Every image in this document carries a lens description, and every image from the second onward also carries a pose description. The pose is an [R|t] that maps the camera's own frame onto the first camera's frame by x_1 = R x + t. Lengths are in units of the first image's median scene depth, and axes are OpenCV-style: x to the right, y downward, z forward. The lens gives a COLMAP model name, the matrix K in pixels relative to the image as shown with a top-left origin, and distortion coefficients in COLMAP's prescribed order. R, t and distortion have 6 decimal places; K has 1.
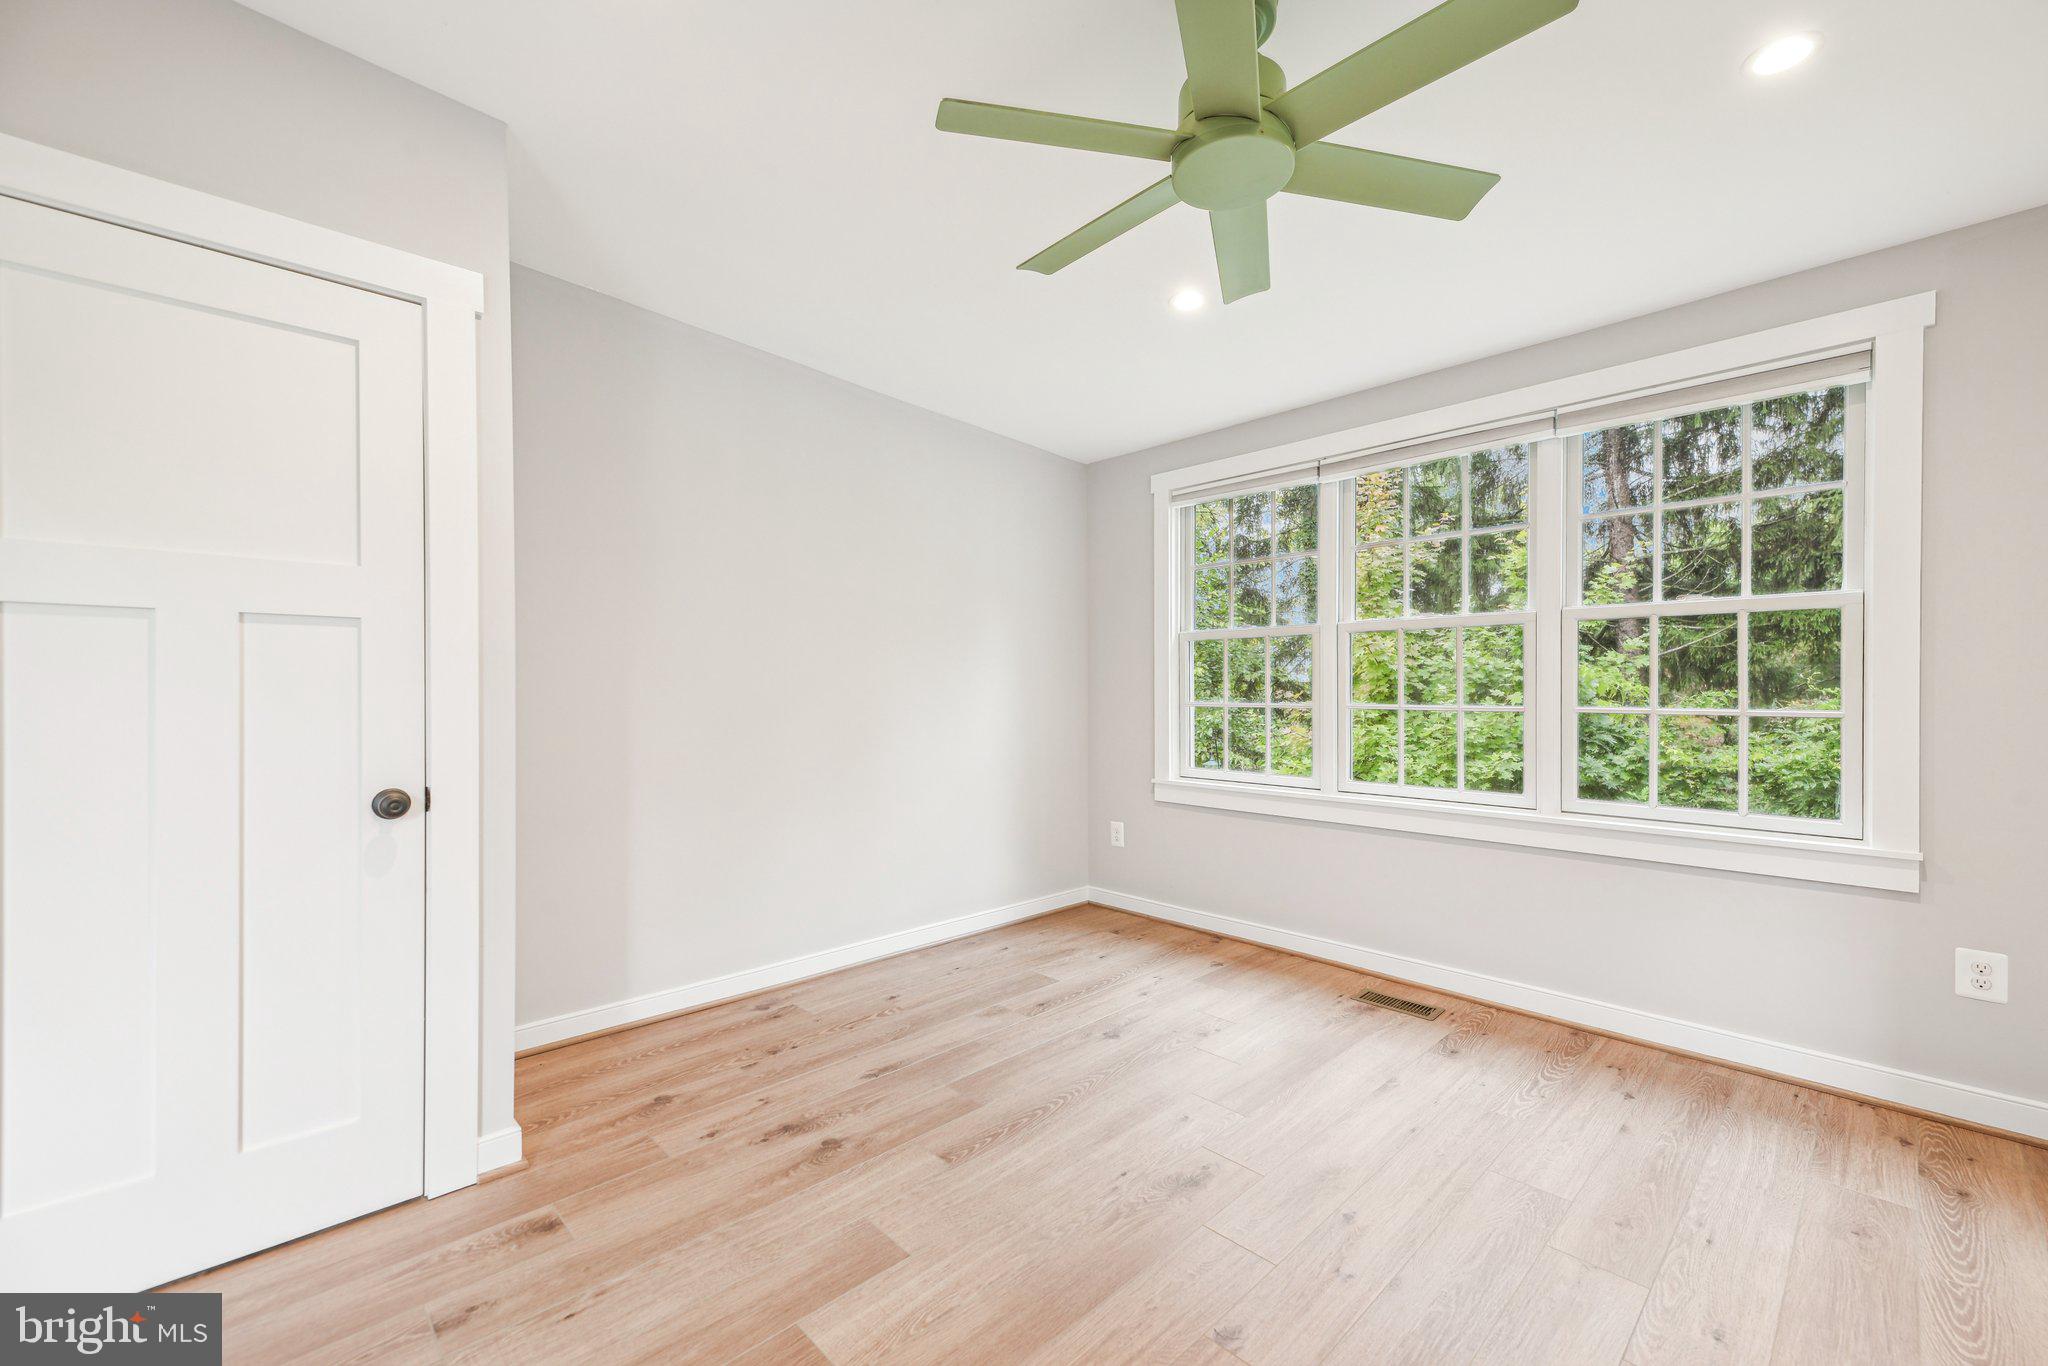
lens RADIAL K [[825.1, 0, 1045.2], [0, 825.1, 682.8], [0, 0, 1]] dist [0.012908, -0.000497]
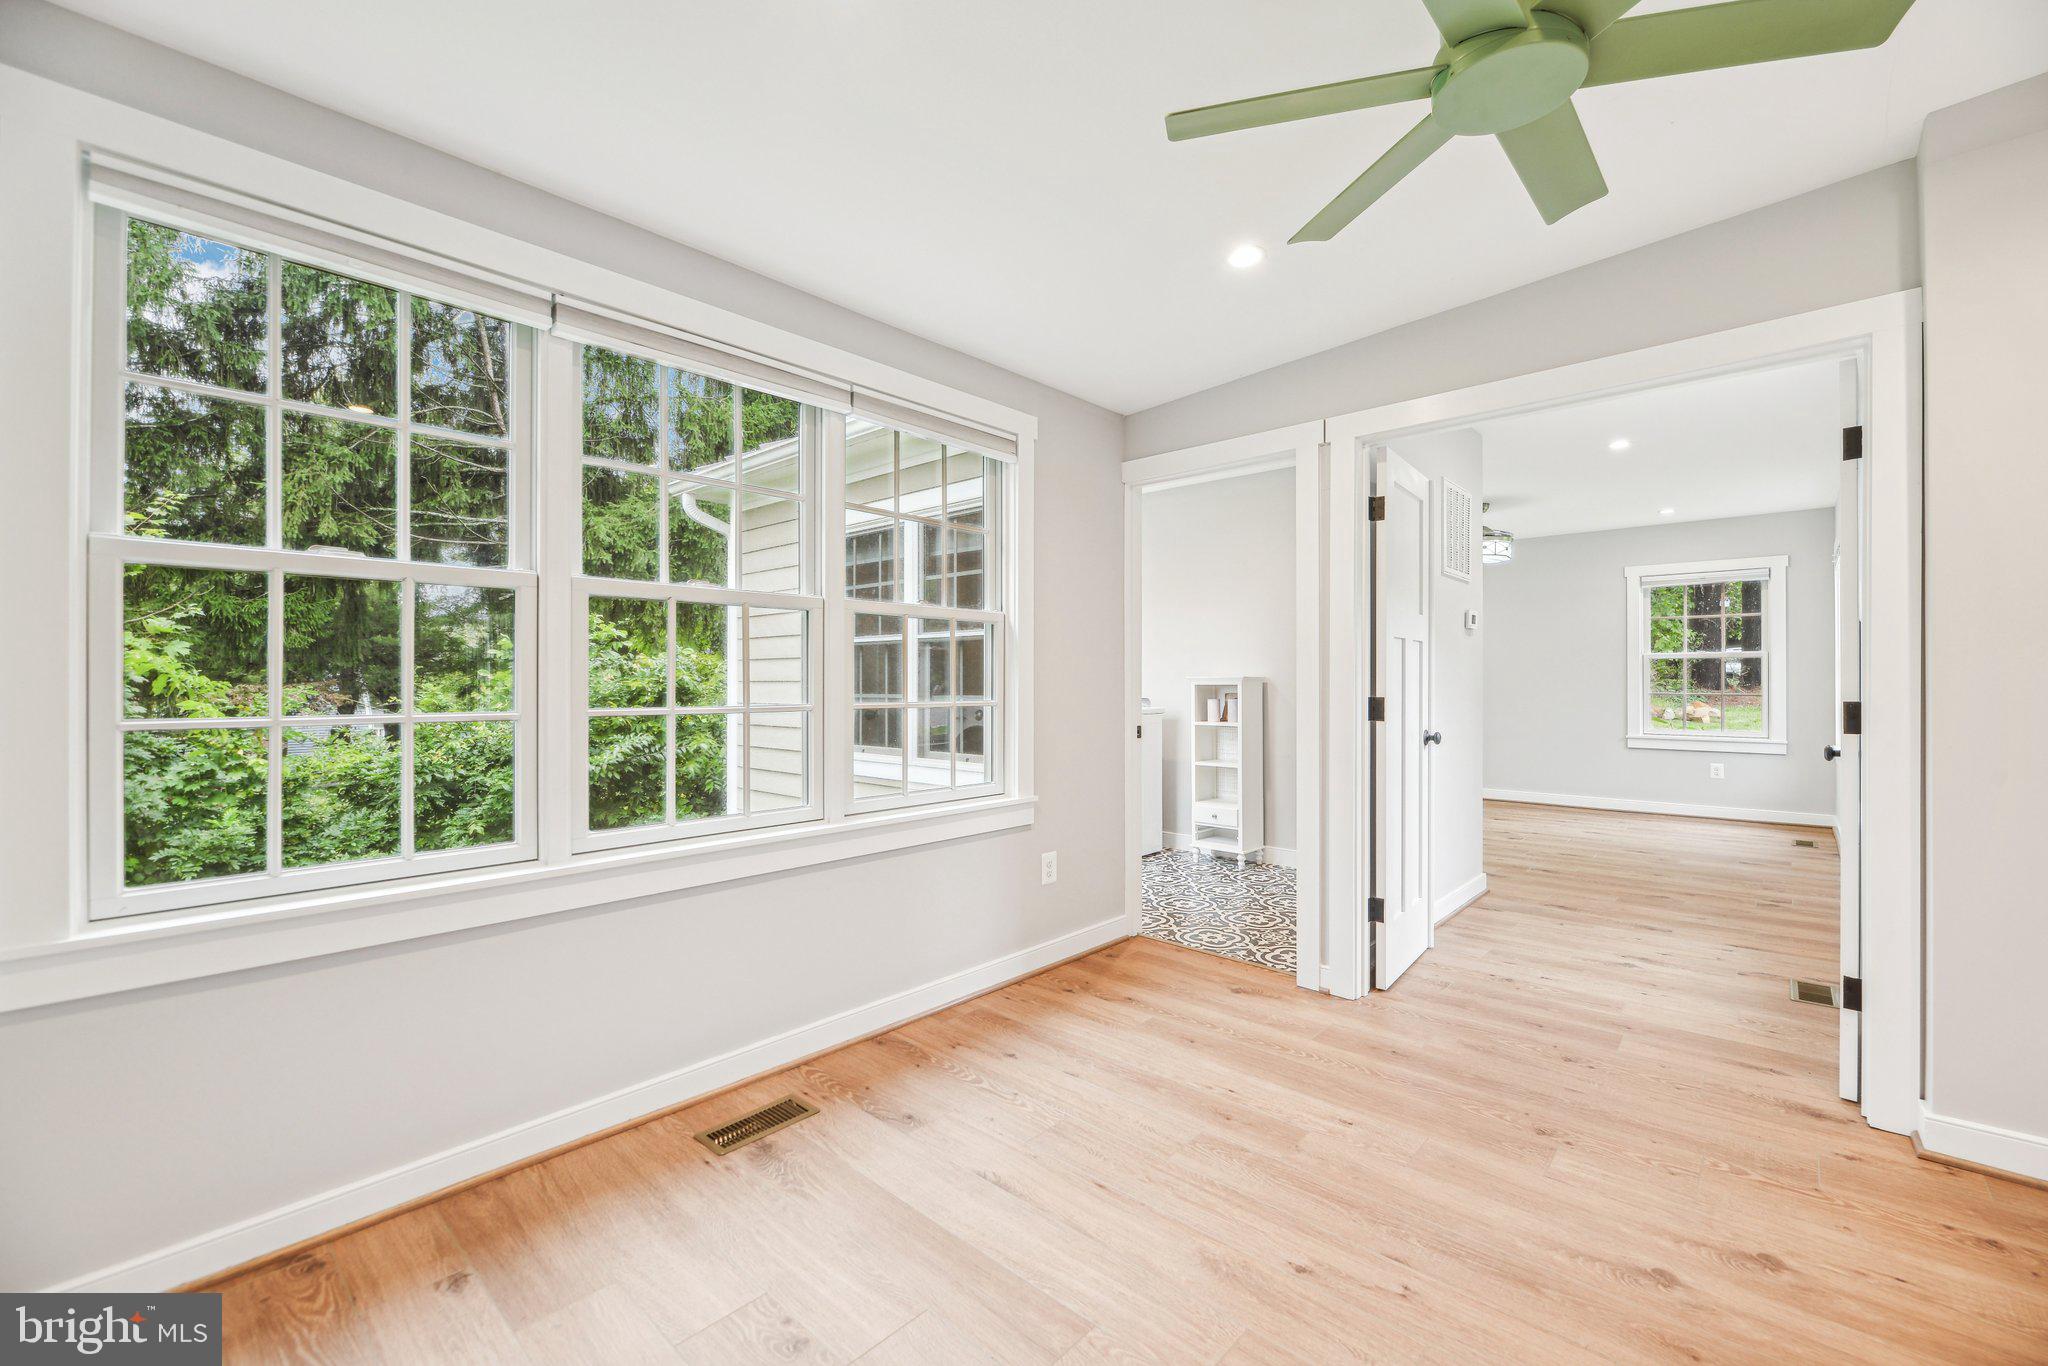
lens RADIAL K [[840.6, 0, 1043.8], [0, 840.6, 672.0], [0, 0, 1]] dist [-0.001315, -0.000567]
pose [[-0.055056, 0.013076, 0.998398, -0.363494], [-0.005526, 0.999895, -0.013400, 0.004659], [-0.998468, -0.006255, -0.054978, 0.896706]]
